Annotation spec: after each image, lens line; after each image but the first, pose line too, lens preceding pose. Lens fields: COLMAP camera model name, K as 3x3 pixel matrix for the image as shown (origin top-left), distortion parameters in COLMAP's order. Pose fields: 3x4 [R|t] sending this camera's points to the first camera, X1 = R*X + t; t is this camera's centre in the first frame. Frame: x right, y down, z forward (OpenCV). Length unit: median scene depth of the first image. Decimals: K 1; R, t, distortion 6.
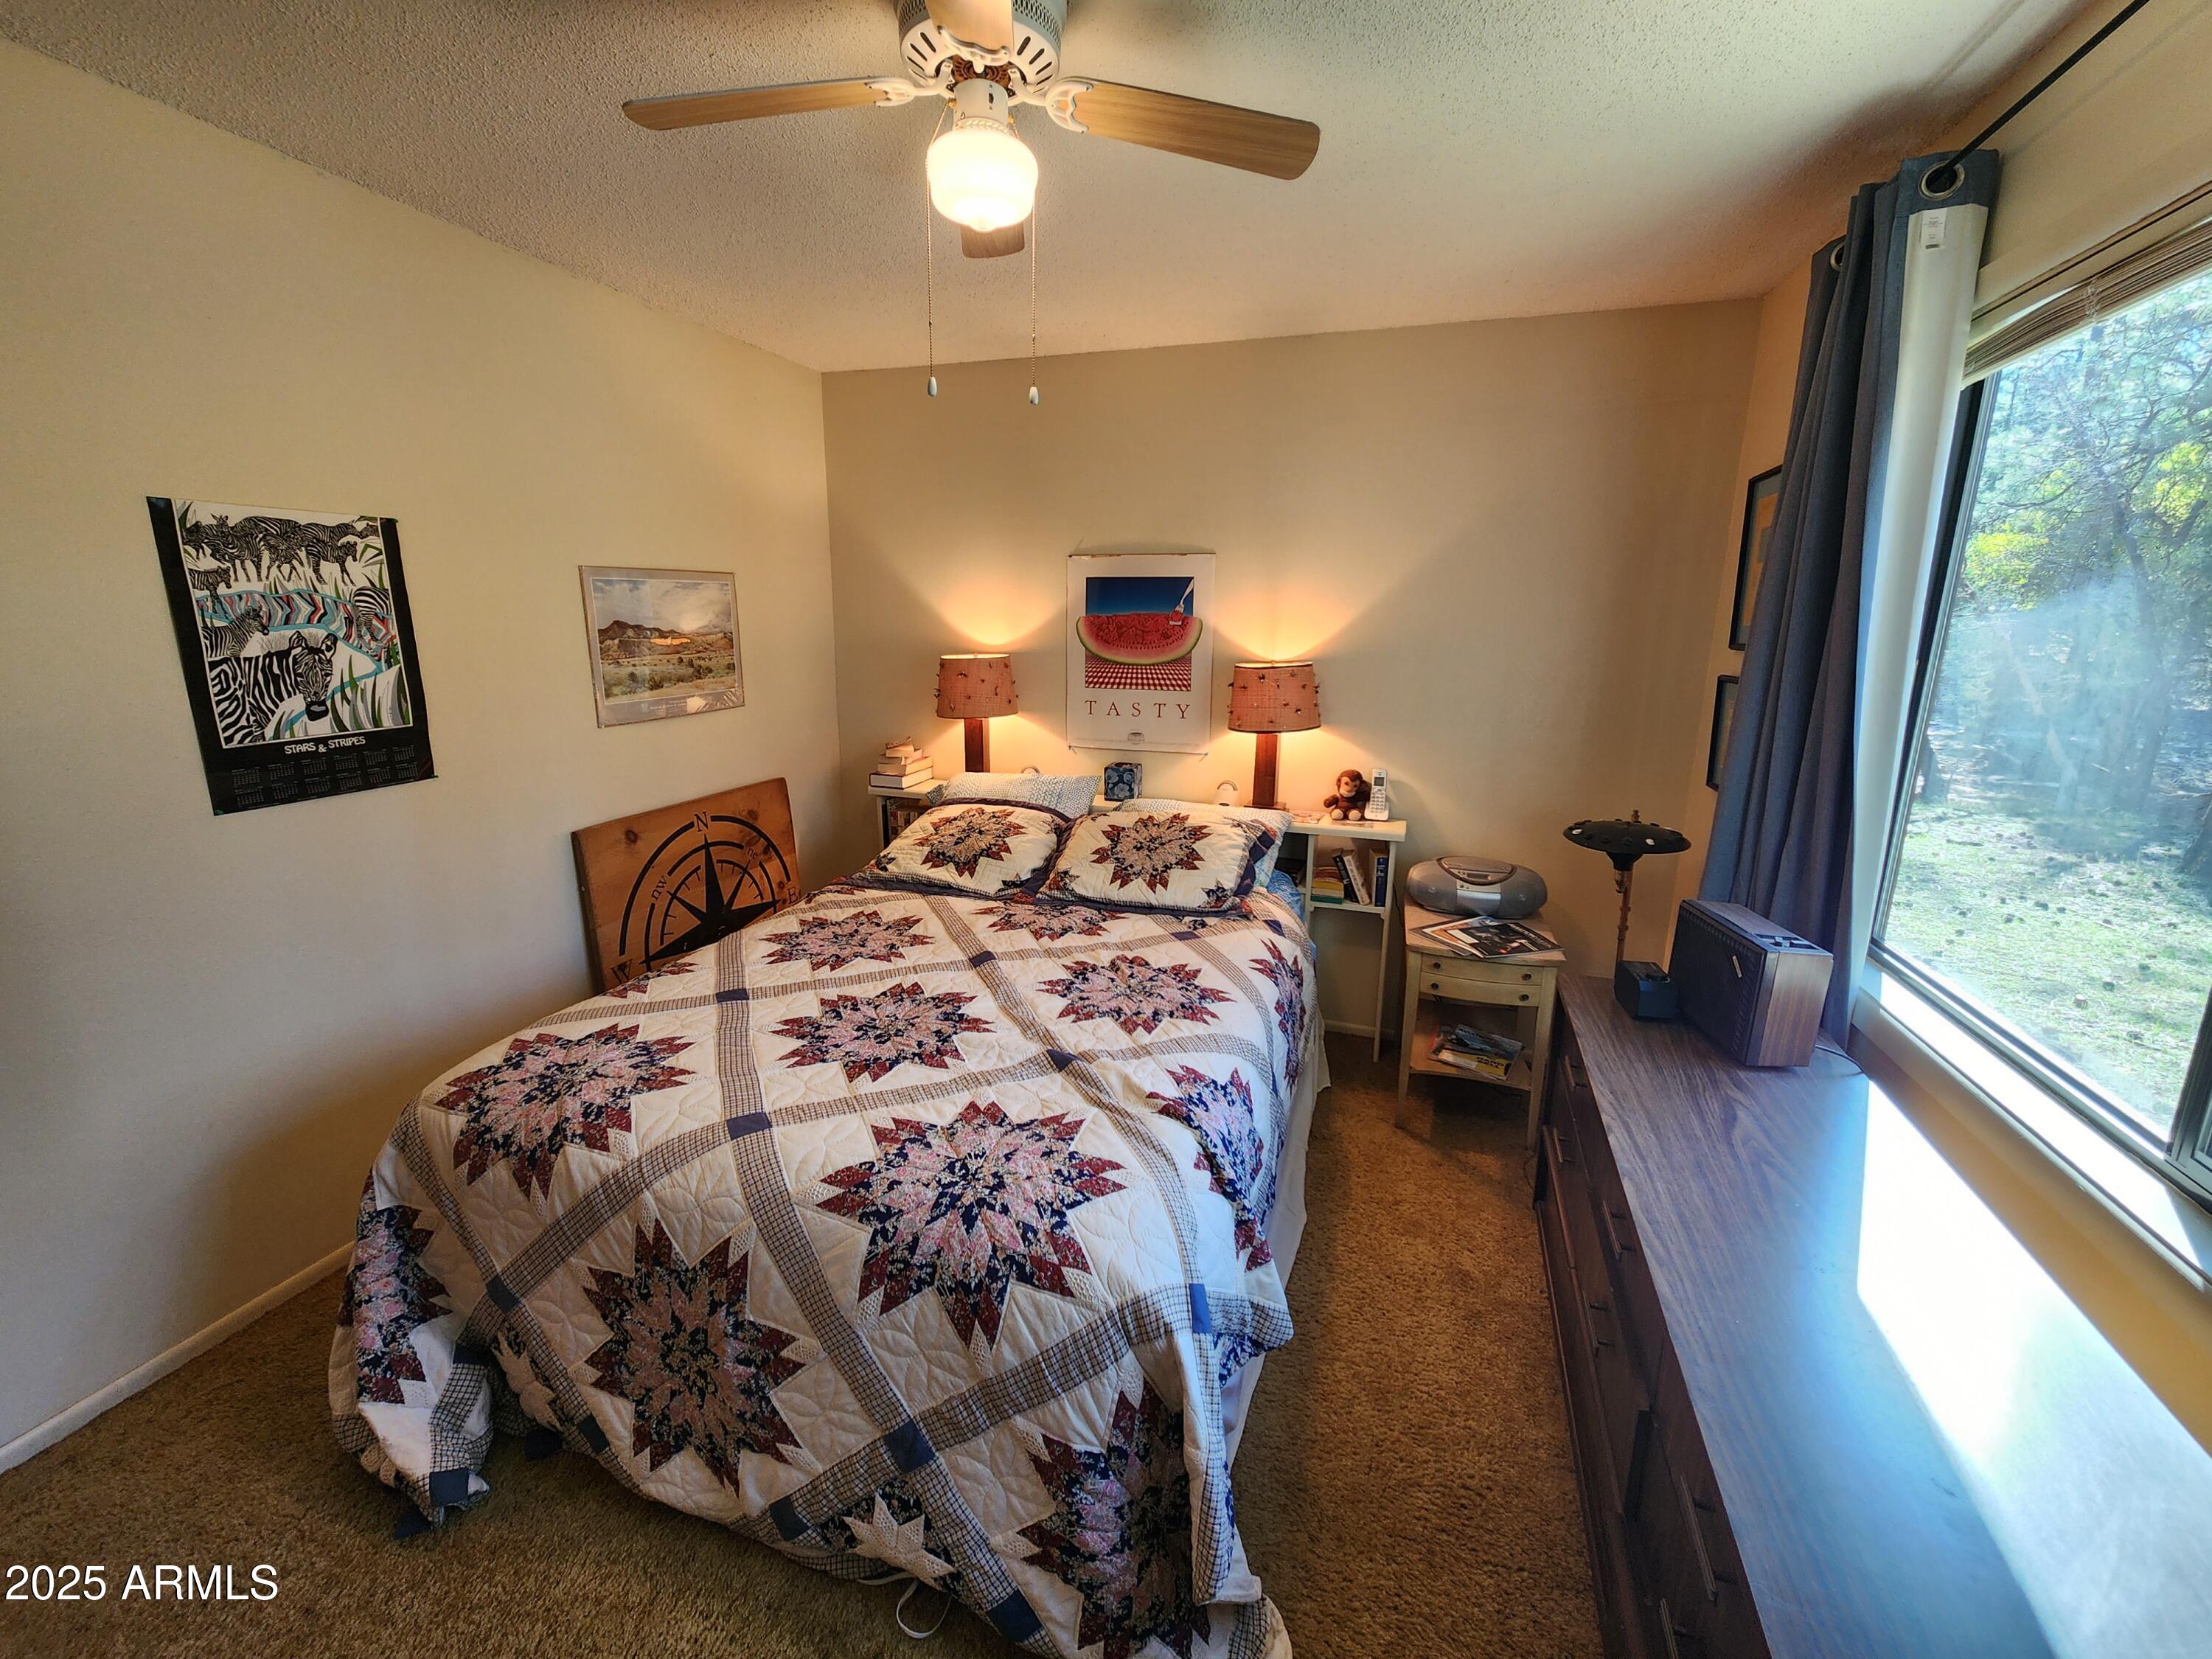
lens RADIAL K [[902.2, 0, 1112.0], [0, 902.2, 806.9], [0, 0, 1]] dist [-0.000612, -0.001841]
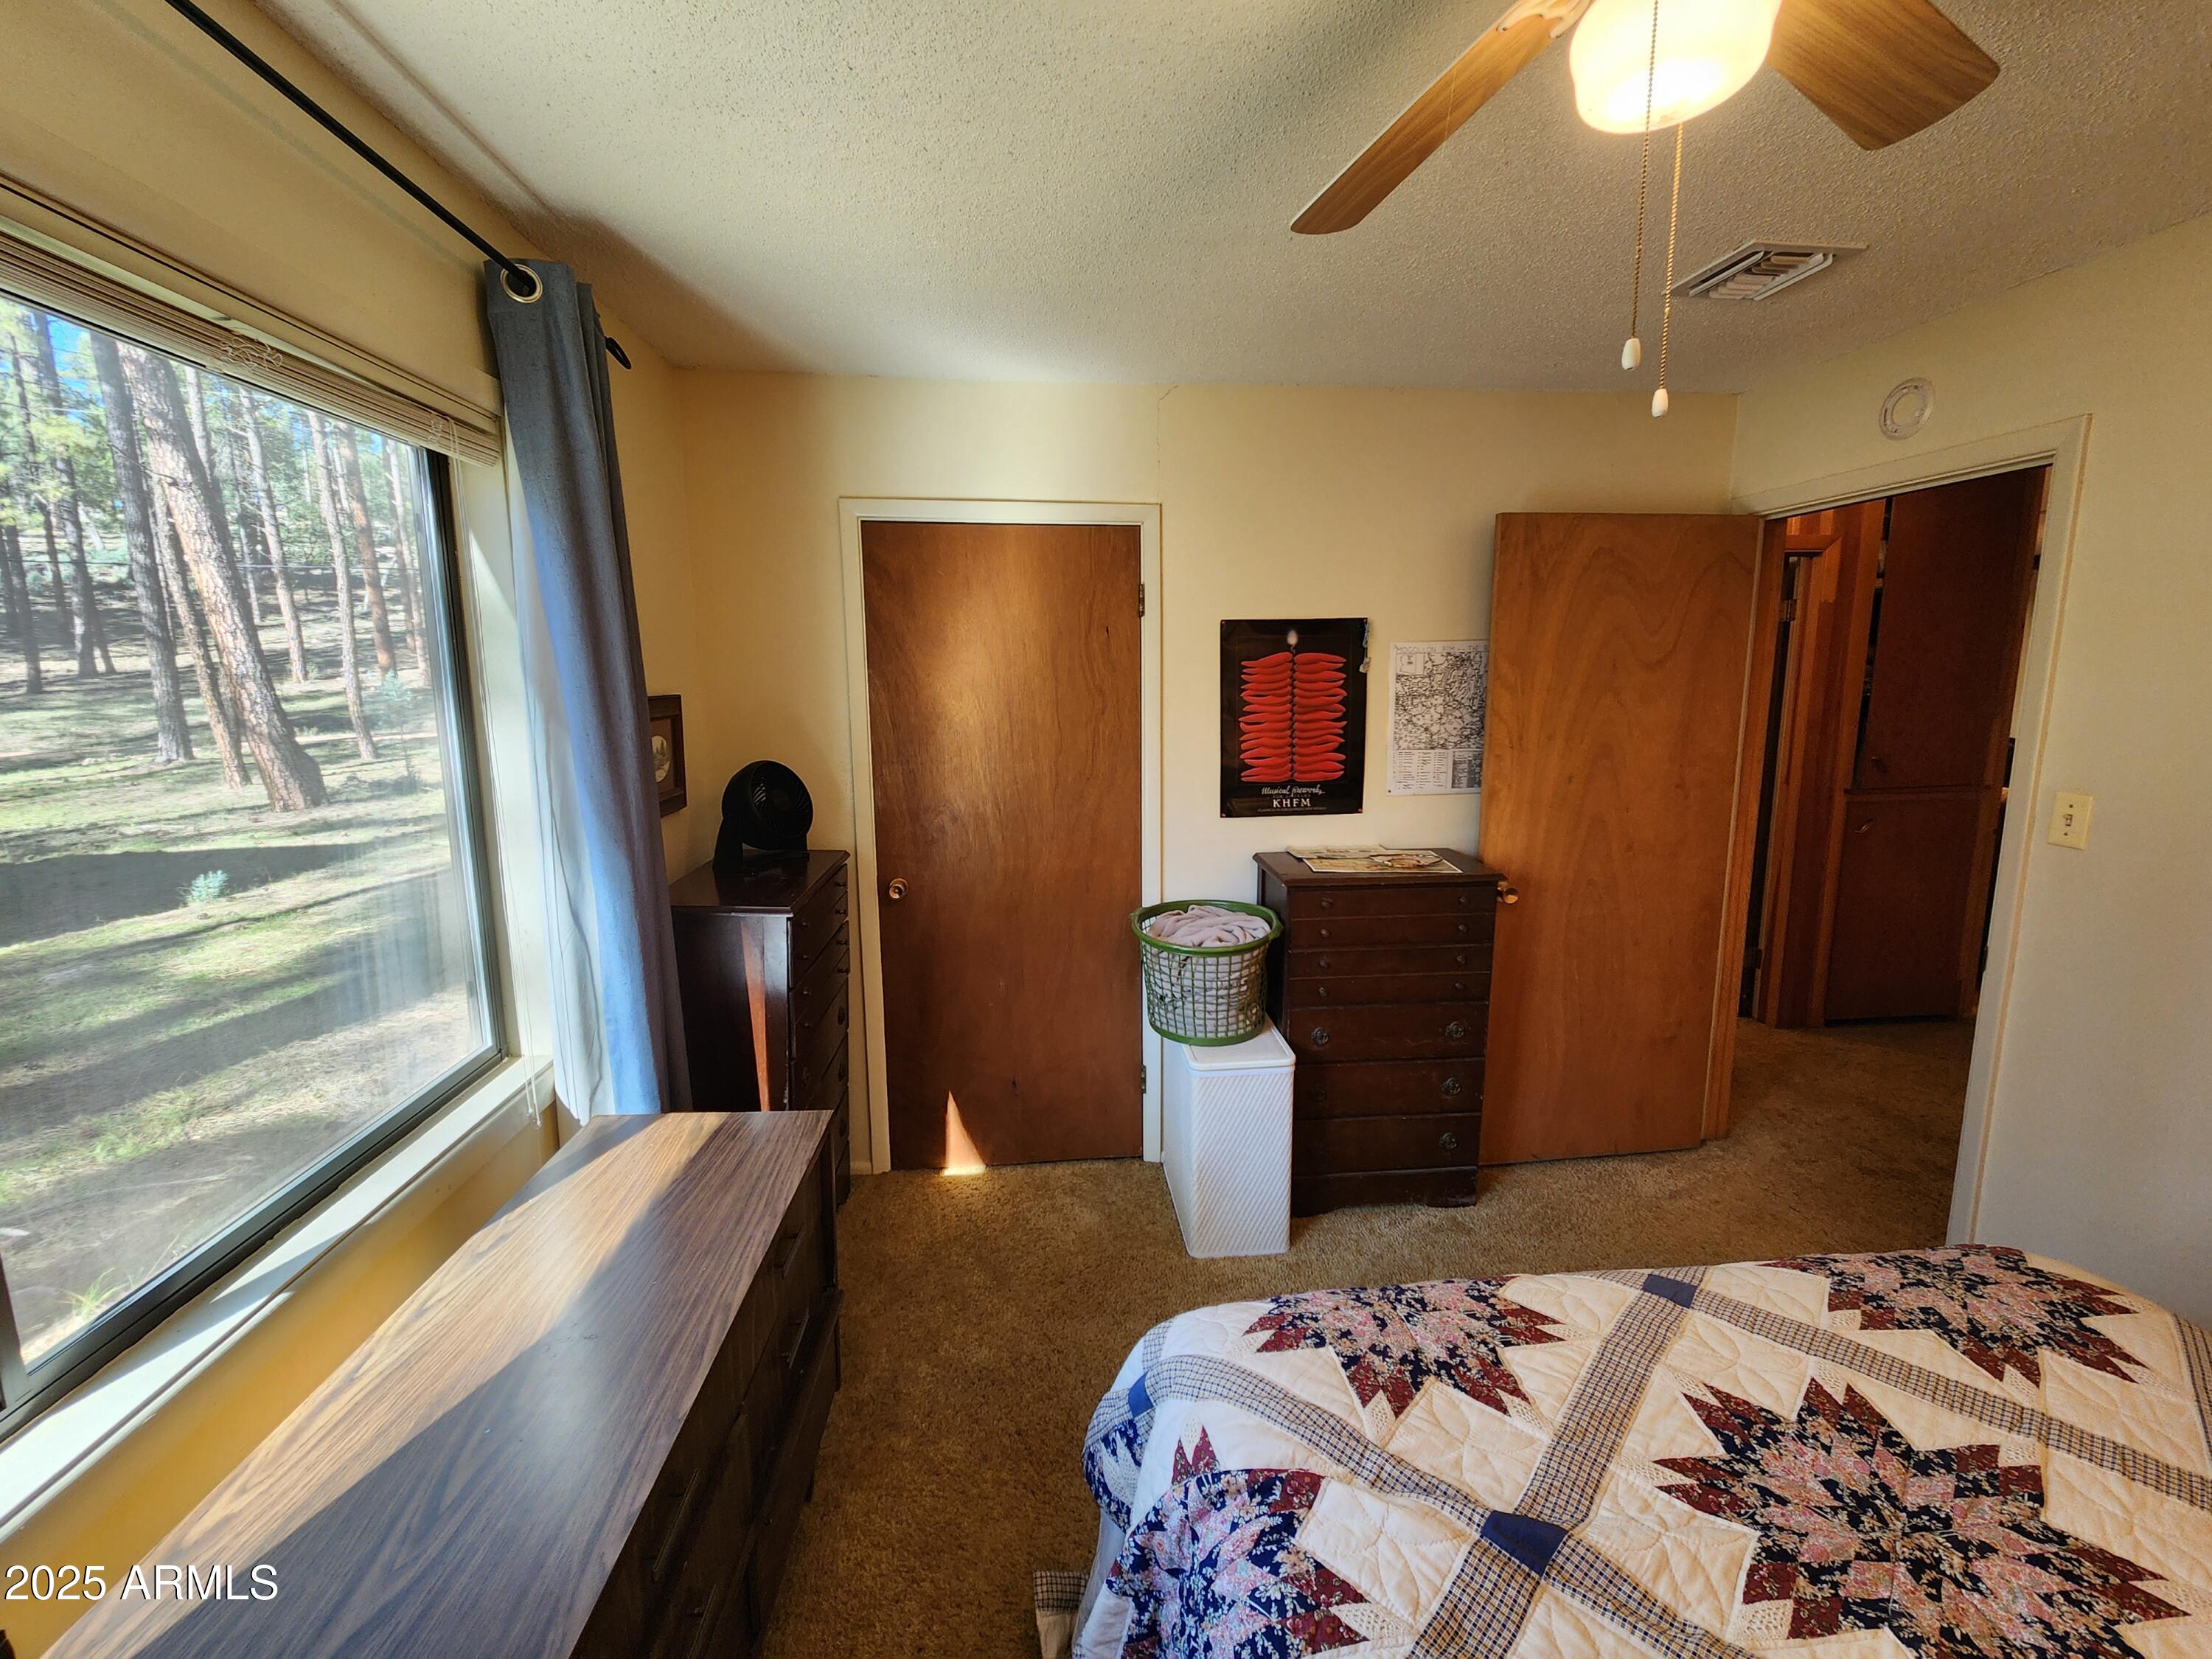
lens RADIAL K [[902.2, 0, 1114.3], [0, 902.2, 809.6], [0, 0, 1]] dist [-0.000612, -0.001841]
pose [[-0.914303, 0.055337, -0.401233, 0.345110], [-0.088518, 0.939377, 0.331264, -0.273276], [0.395240, 0.338392, -0.853976, 1.133036]]
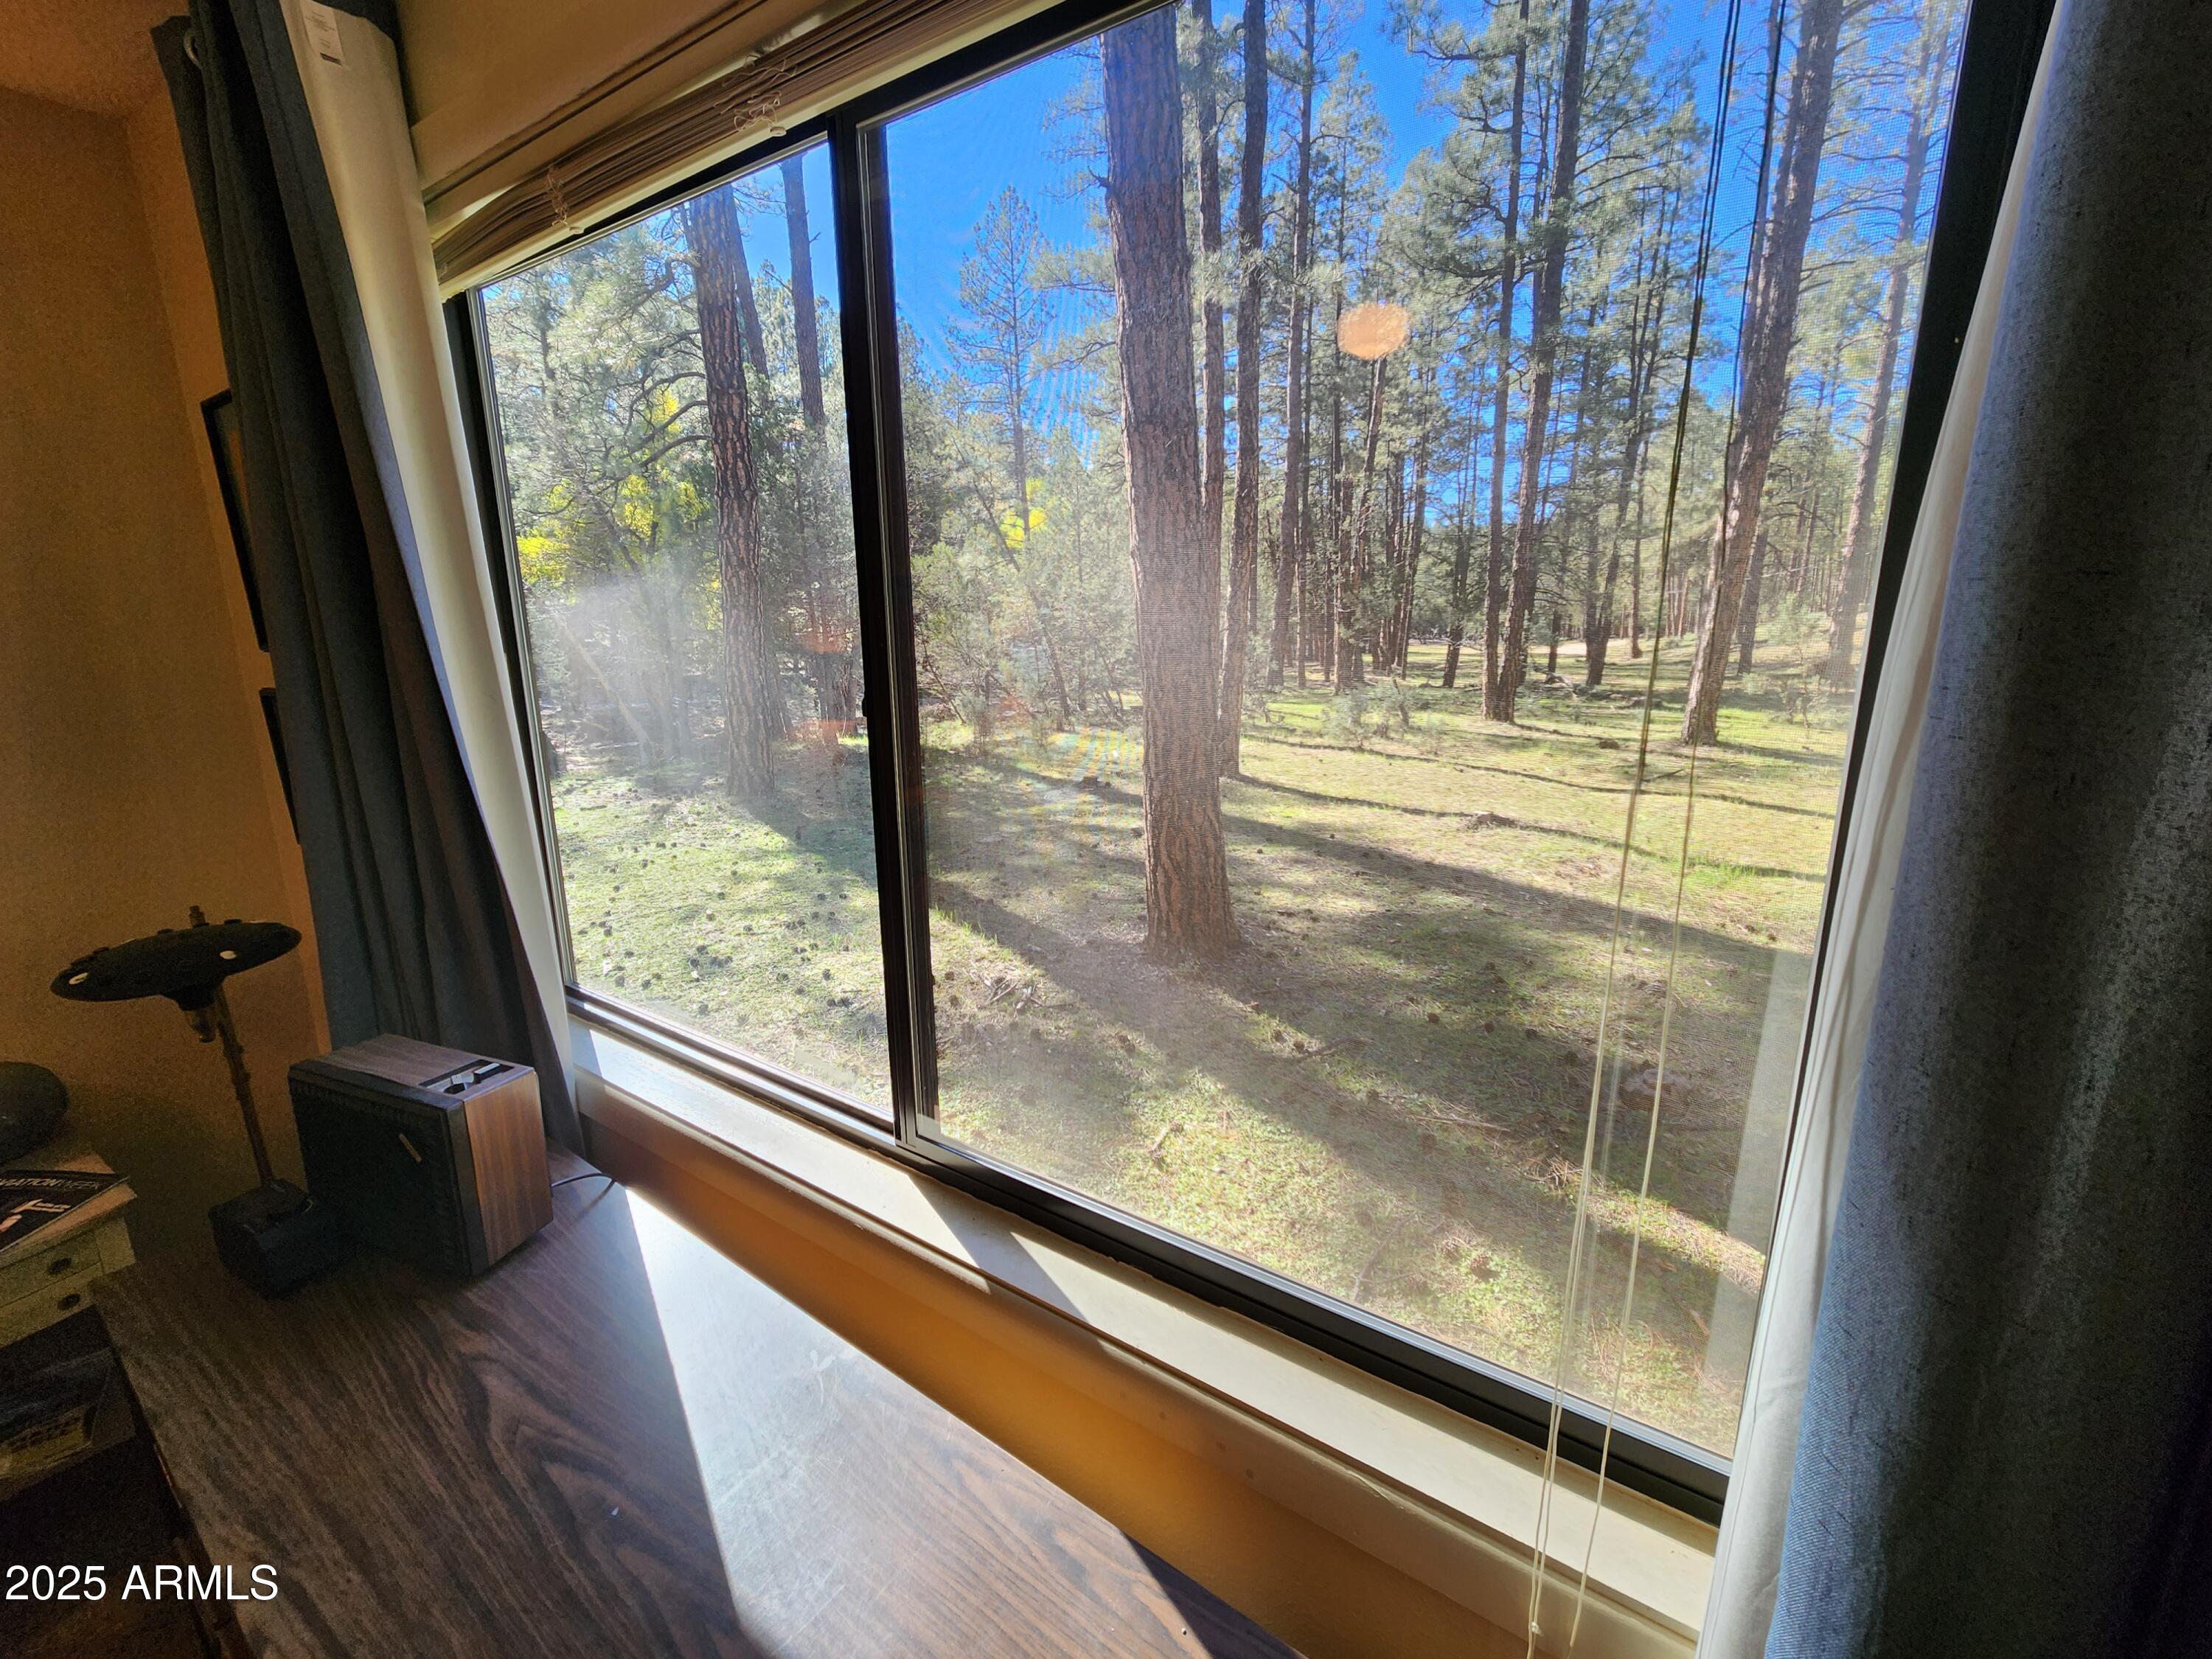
lens RADIAL K [[902.2, 0, 1110.1], [0, 902.2, 817.4], [0, 0, 1]] dist [-0.000612, -0.001841]
pose [[0.259370, -0.225599, 0.939059, 0.233041], [0.211000, 0.962082, 0.172851, -0.044992], [-0.942447, 0.153309, 0.297137, 0.260291]]
